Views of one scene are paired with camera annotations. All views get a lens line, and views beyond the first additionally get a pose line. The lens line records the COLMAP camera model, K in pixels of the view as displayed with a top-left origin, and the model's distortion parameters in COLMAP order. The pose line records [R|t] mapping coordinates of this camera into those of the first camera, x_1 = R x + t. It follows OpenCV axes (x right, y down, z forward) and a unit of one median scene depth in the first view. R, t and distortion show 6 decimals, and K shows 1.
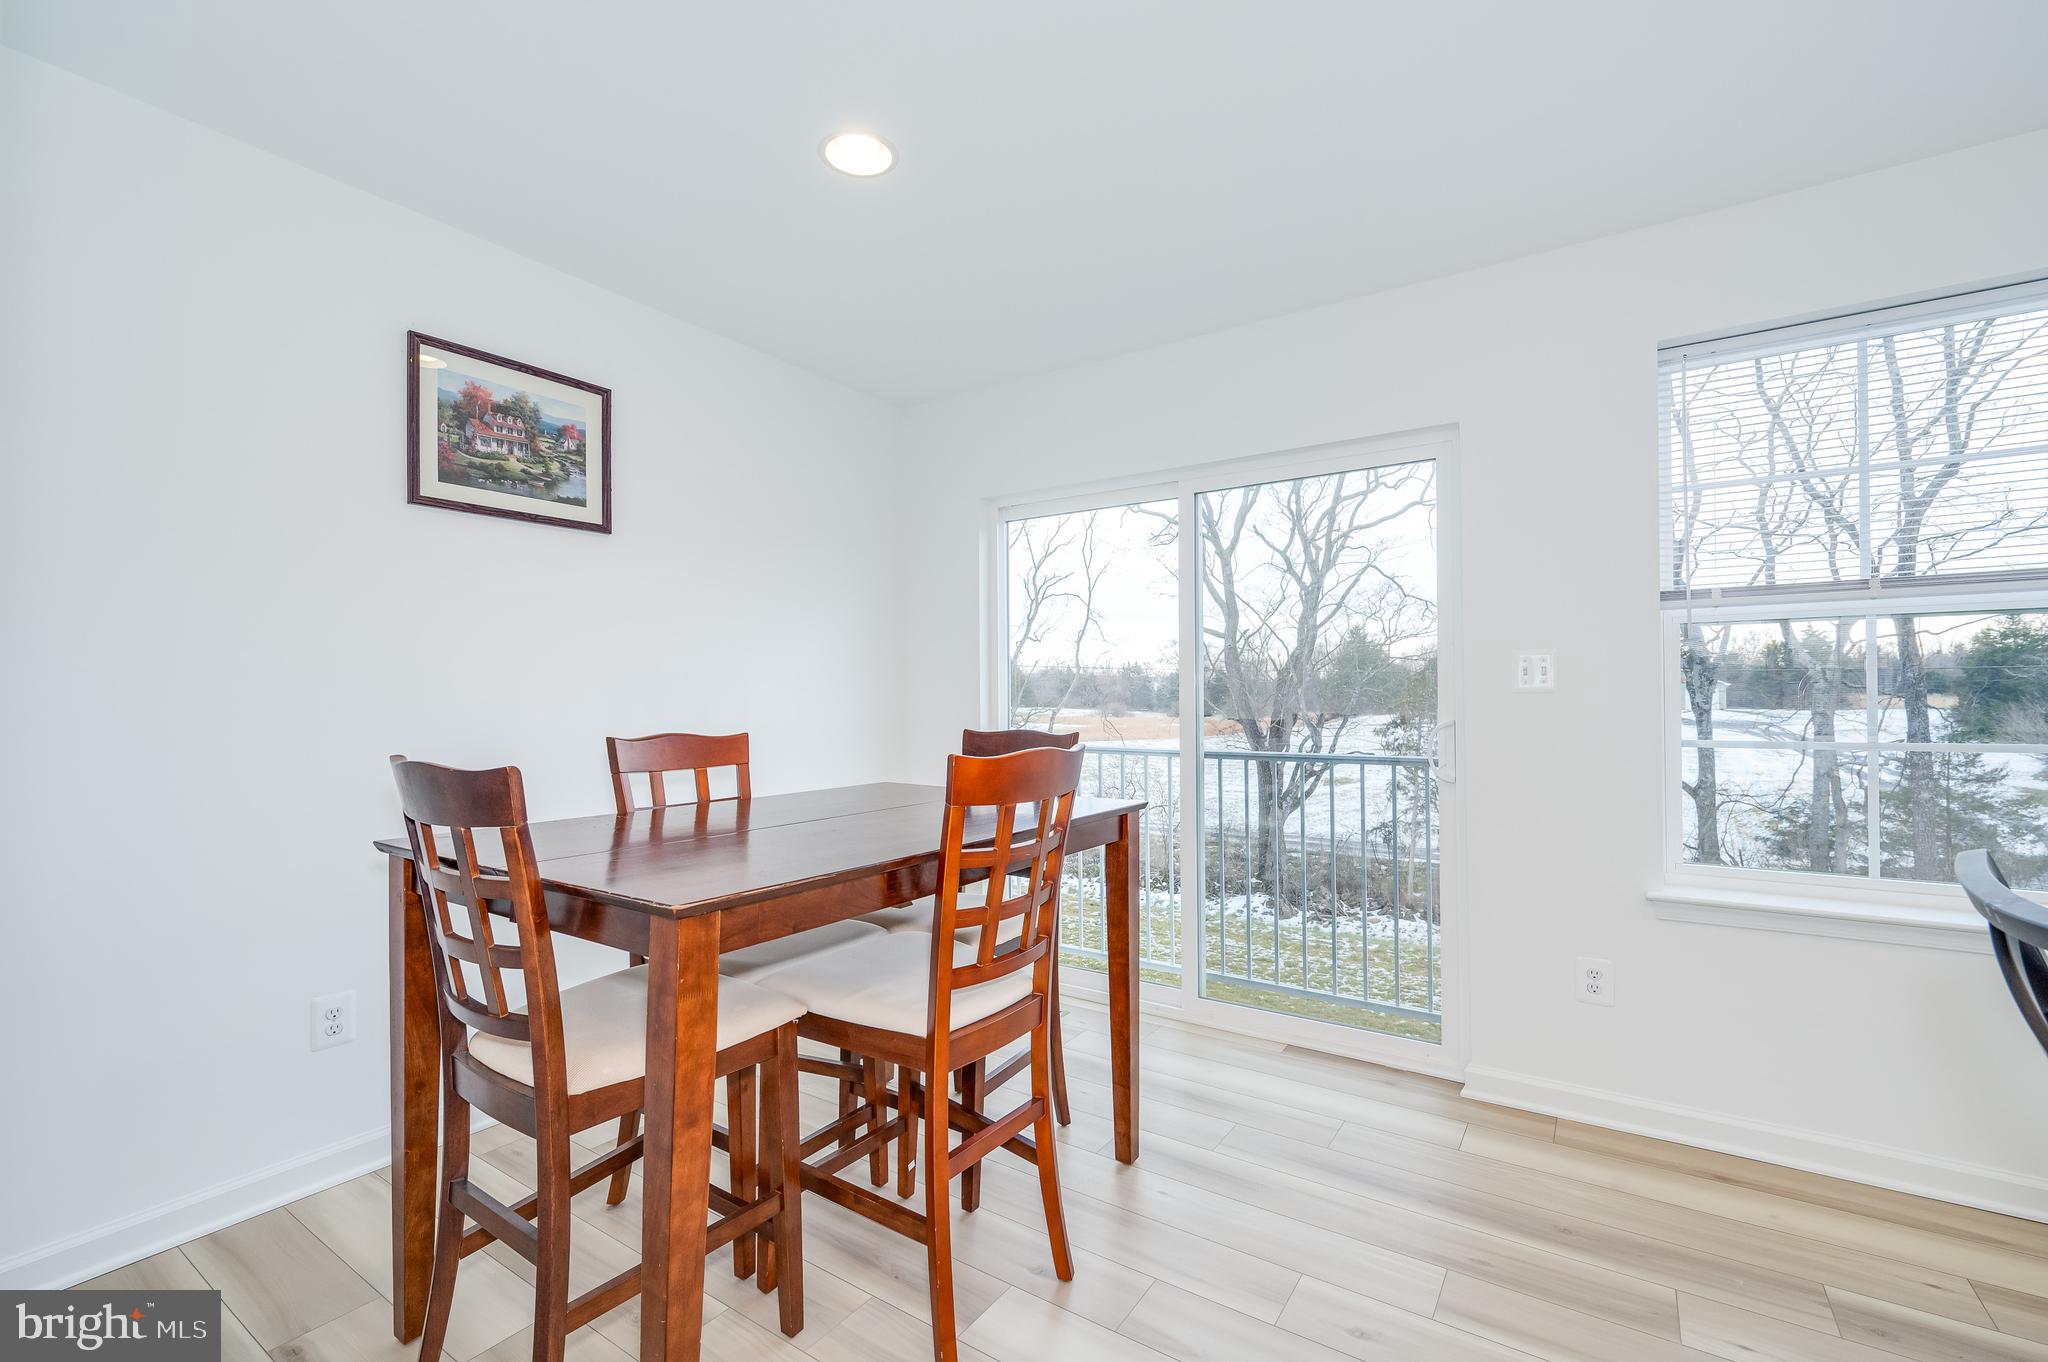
lens RADIAL K [[900.7, 0, 1001.8], [0, 900.7, 696.8], [0, 0, 1]] dist [-0.000199, 0.000244]
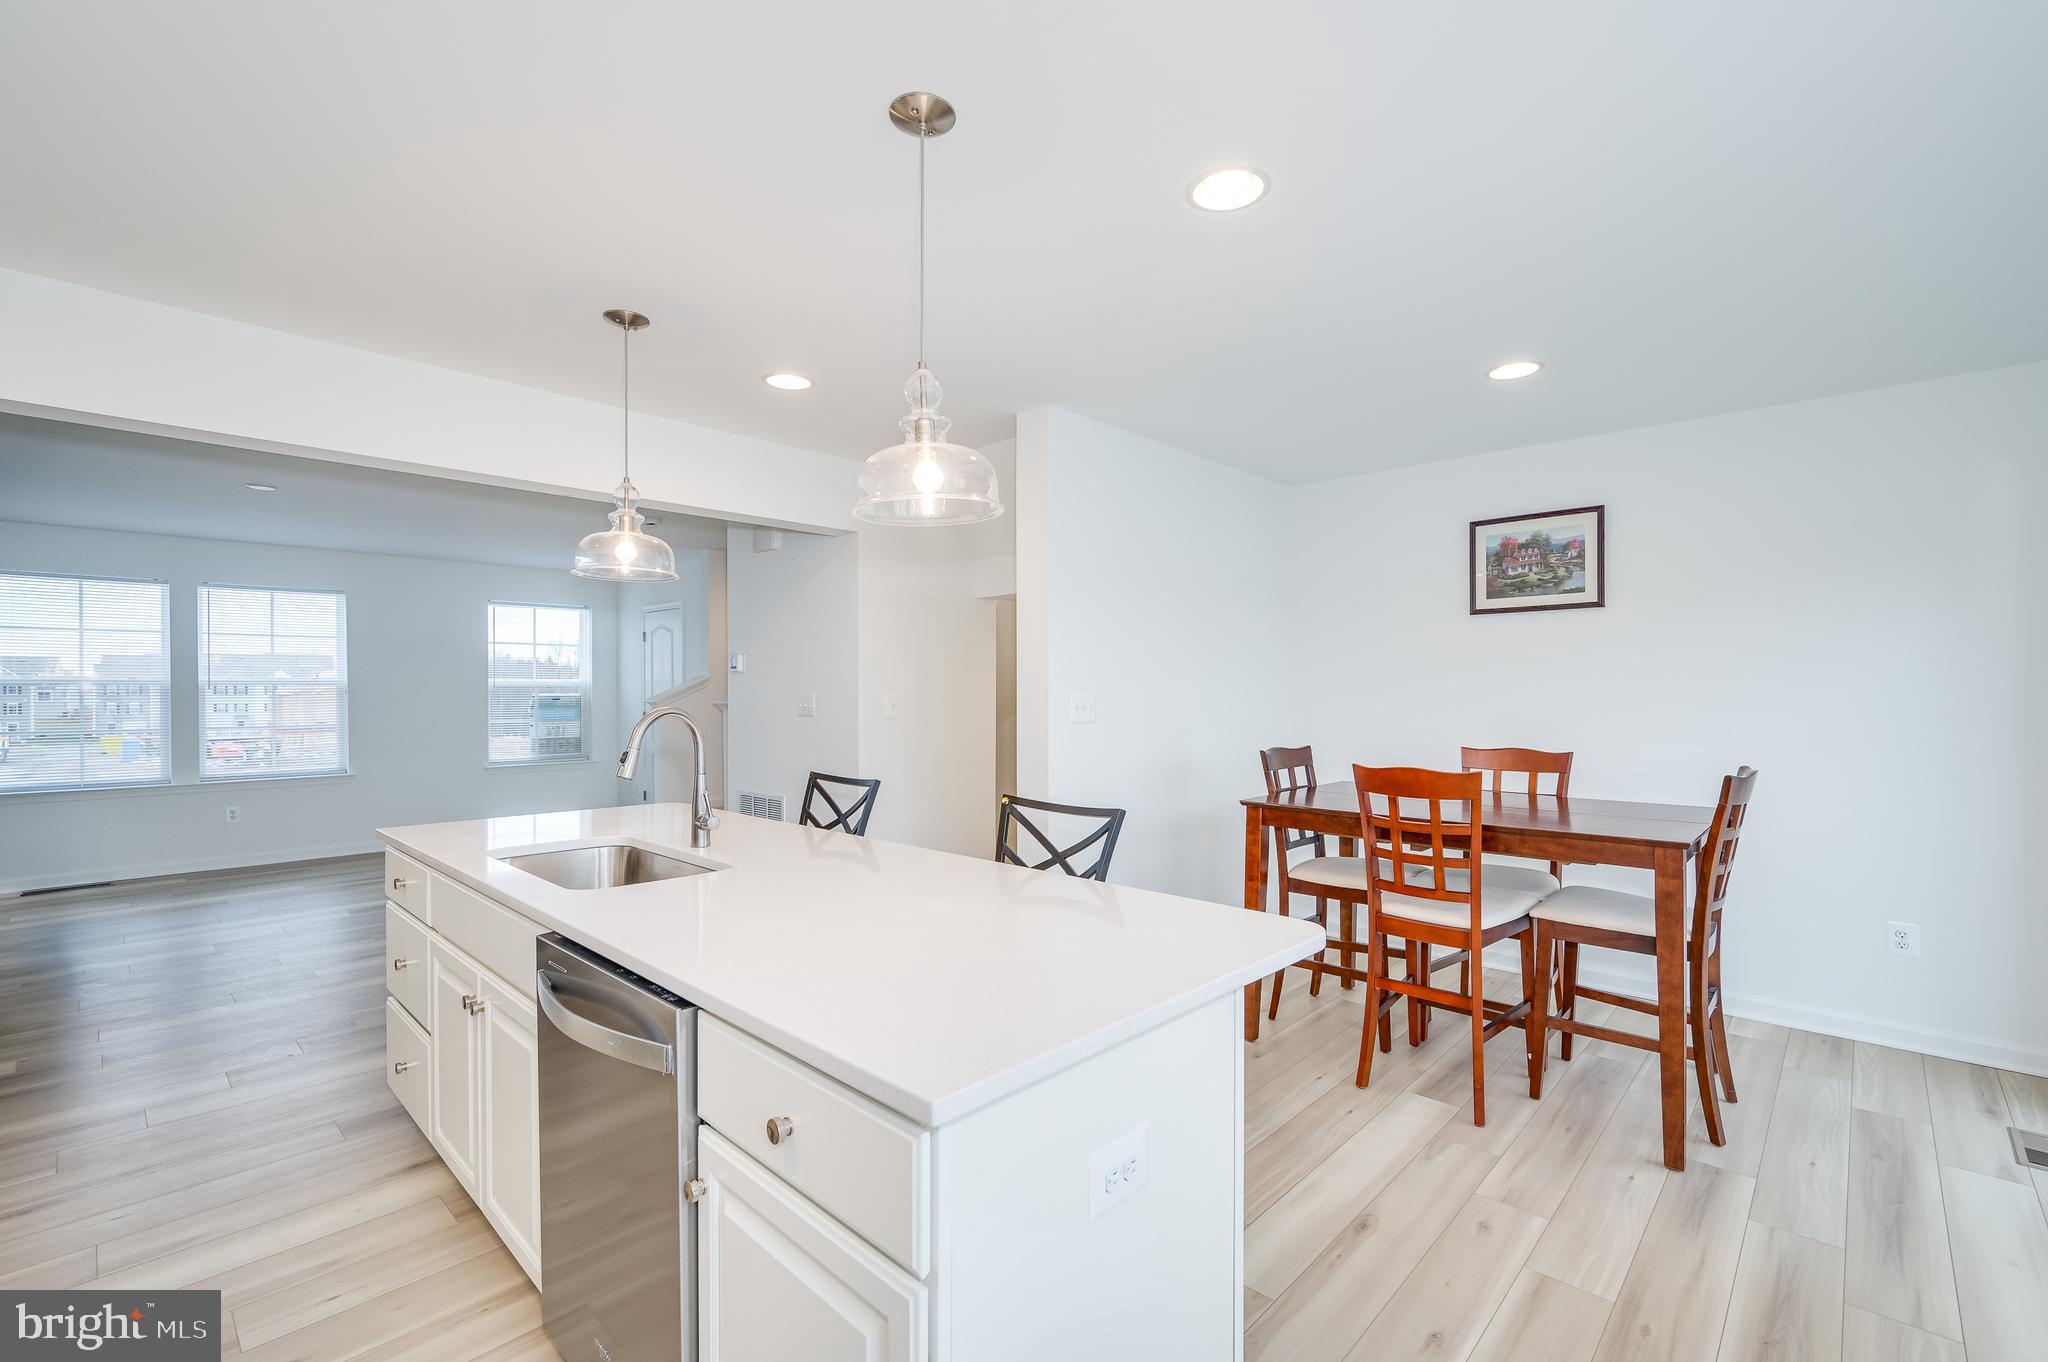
lens RADIAL K [[901.6, 0, 1048.6], [0, 901.6, 694.1], [0, 0, 1]] dist [0.001862, 0.000407]
pose [[-0.133887, 0.004528, -0.990986, 1.180252], [0.003939, 0.999984, 0.004037, -0.057918], [0.990989, -0.003363, -0.133902, 0.353725]]
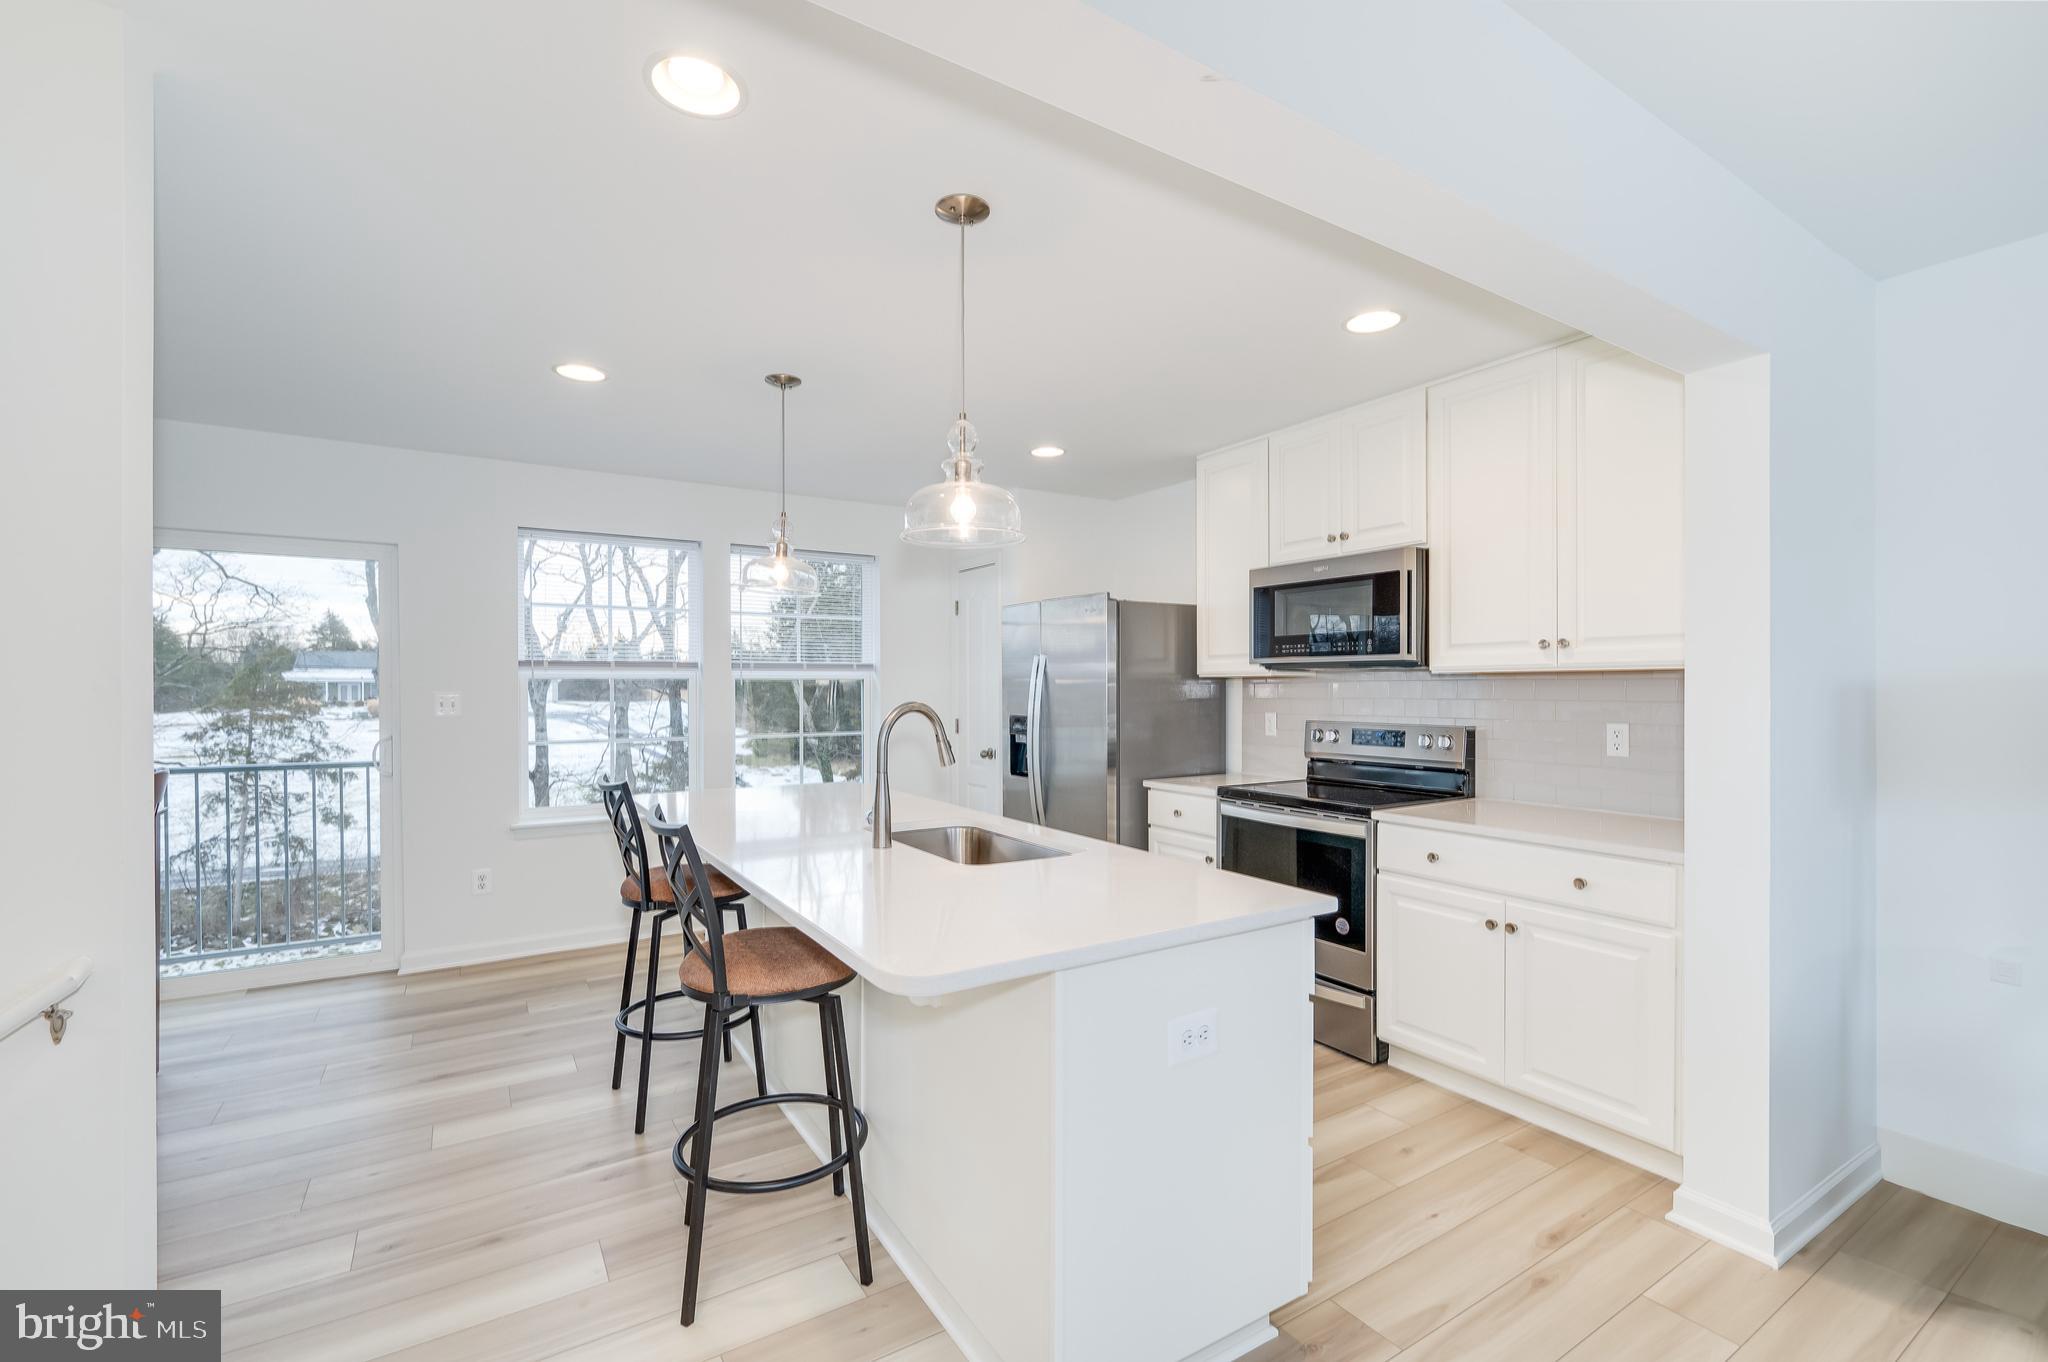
lens RADIAL K [[874.6, 0, 1031.6], [0, 874.6, 690.7], [0, 0, 1]] dist [-0.000891, 0.000102]
pose [[0.386545, 0.004583, 0.922259, -0.492446], [-0.003326, 0.999988, -0.003575, -0.053700], [-0.922265, -0.001685, 0.386555, -0.634712]]
